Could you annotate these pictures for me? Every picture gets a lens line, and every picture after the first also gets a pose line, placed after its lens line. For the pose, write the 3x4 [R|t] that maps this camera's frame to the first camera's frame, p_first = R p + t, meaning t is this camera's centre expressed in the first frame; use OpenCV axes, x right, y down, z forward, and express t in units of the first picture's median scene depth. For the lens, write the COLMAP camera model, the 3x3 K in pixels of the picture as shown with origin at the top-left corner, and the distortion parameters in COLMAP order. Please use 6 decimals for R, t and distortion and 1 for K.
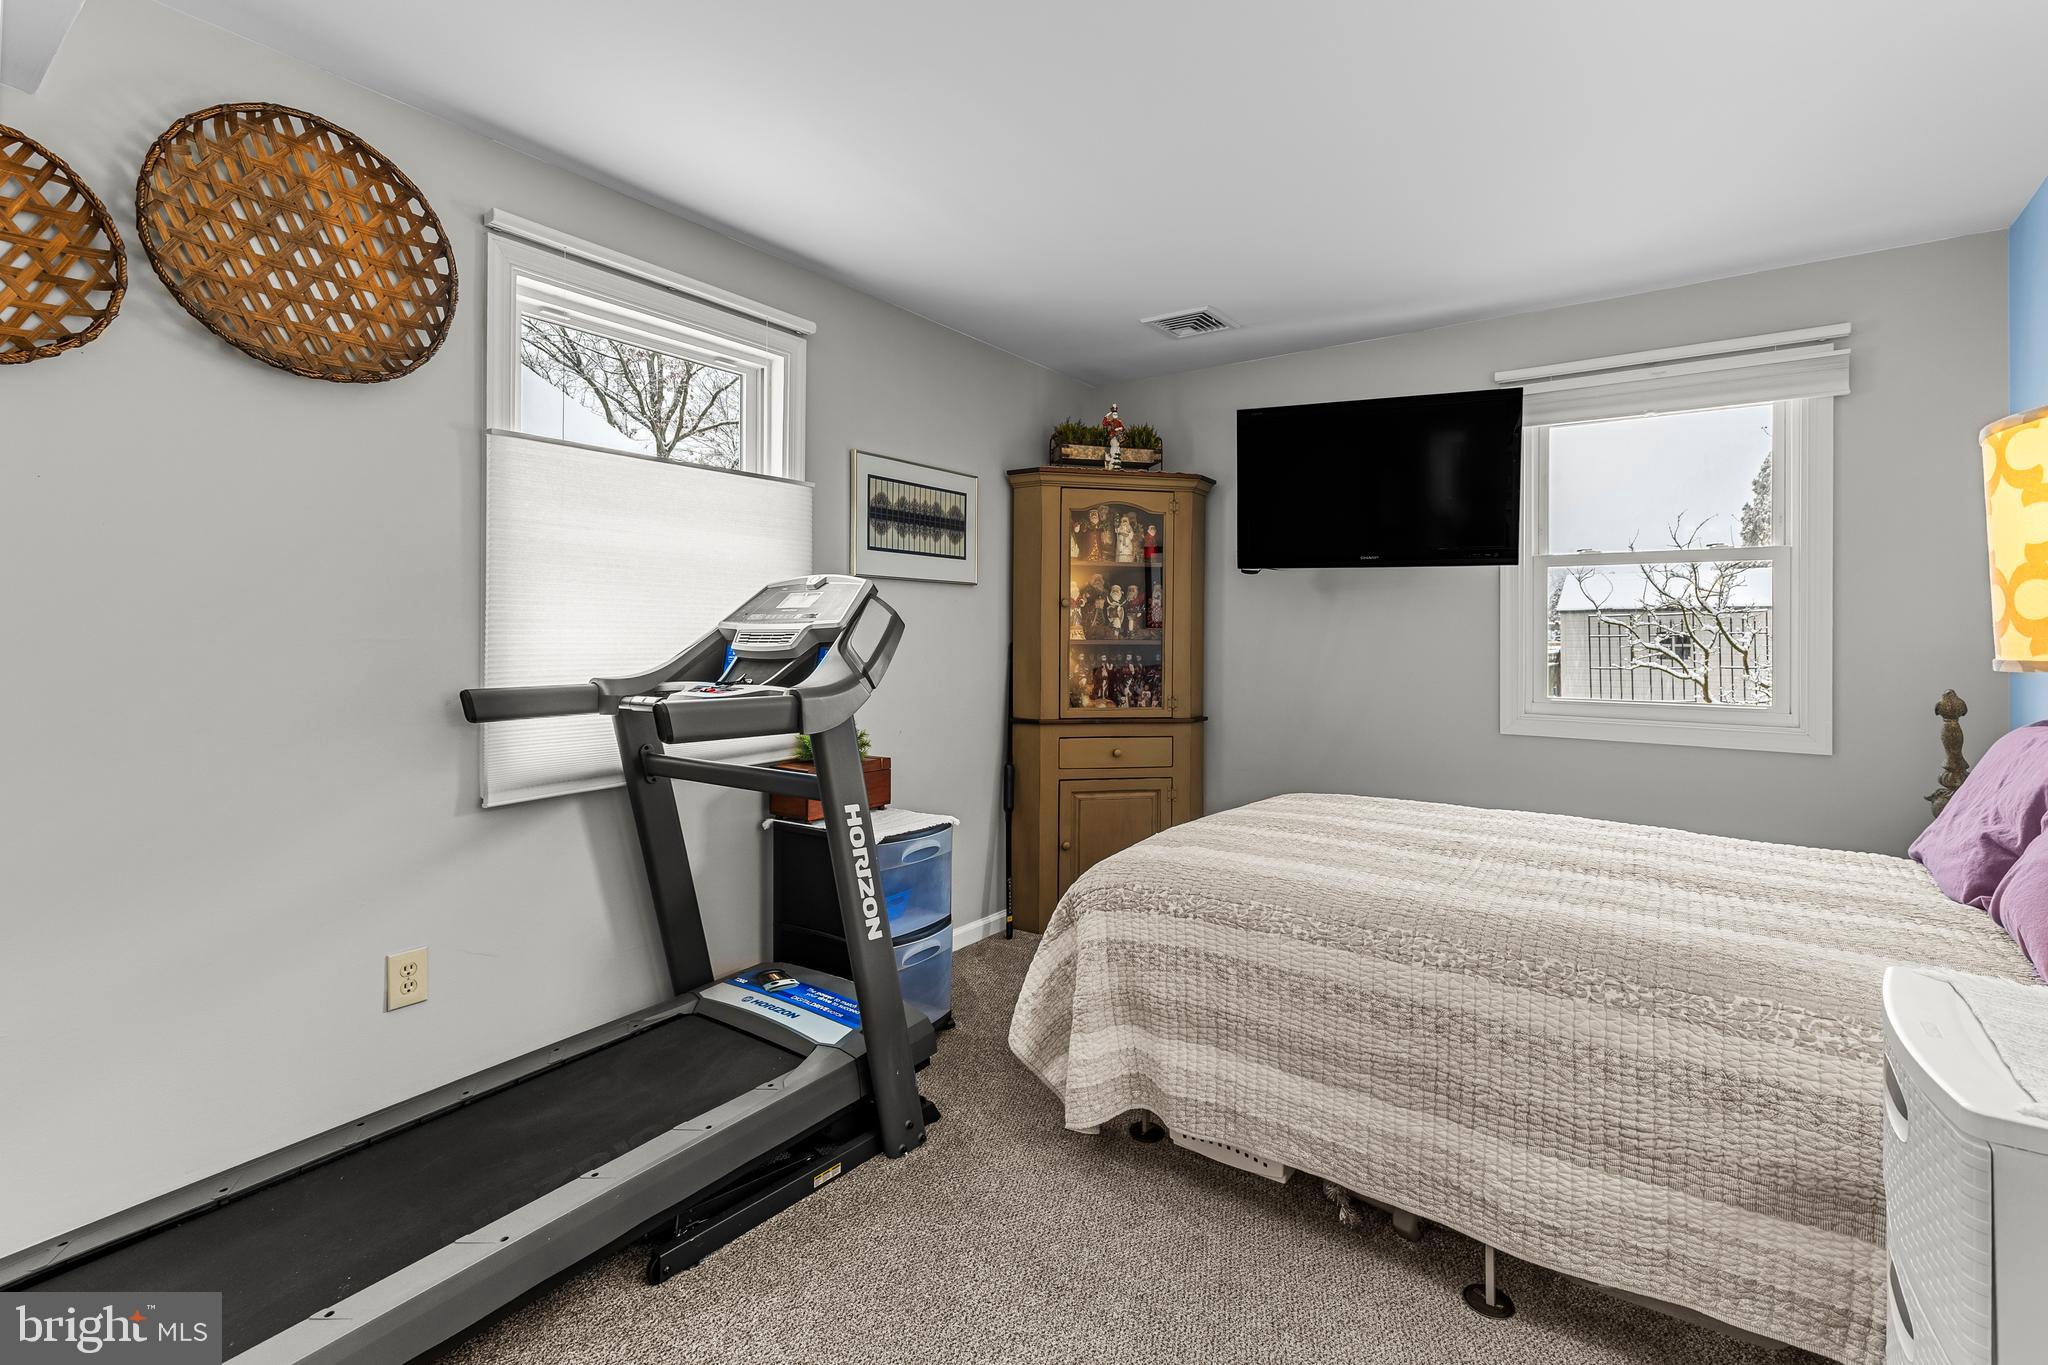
lens RADIAL K [[898.4, 0, 1026.3], [0, 898.4, 631.2], [0, 0, 1]] dist [-0.000721, -0.000604]
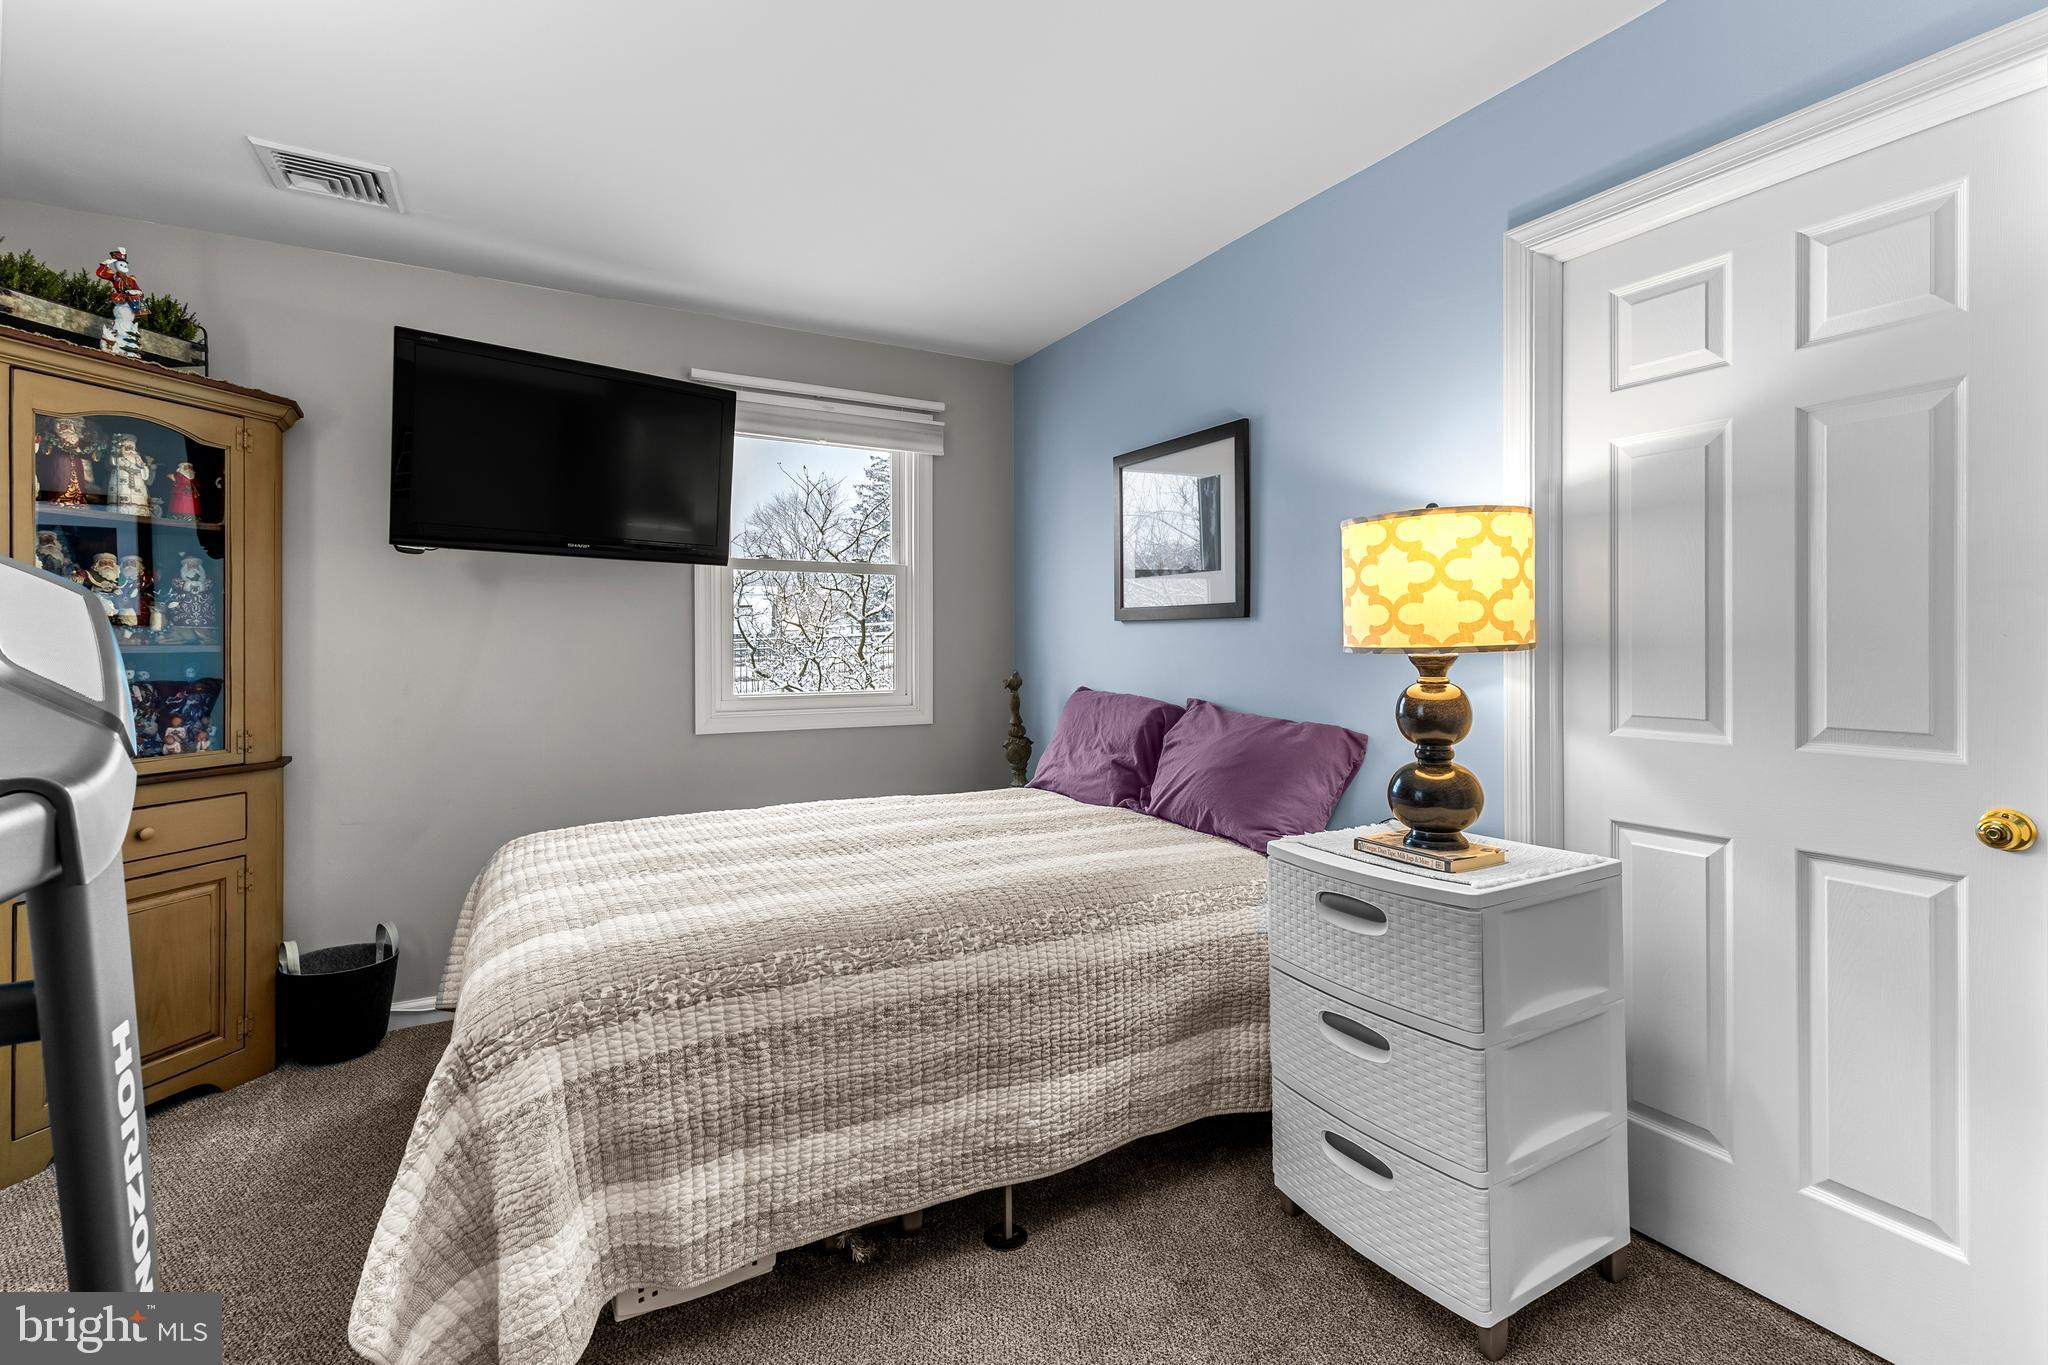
lens RADIAL K [[929.5, 0, 1027.2], [0, 929.5, 638.8], [0, 0, 1]] dist [0.002509, 0.000315]
pose [[0.427667, -0.007097, 0.903908, -0.413969], [-0.000050, 0.999969, 0.007875, 0.000381], [-0.903936, -0.003413, 0.427653, 0.400270]]
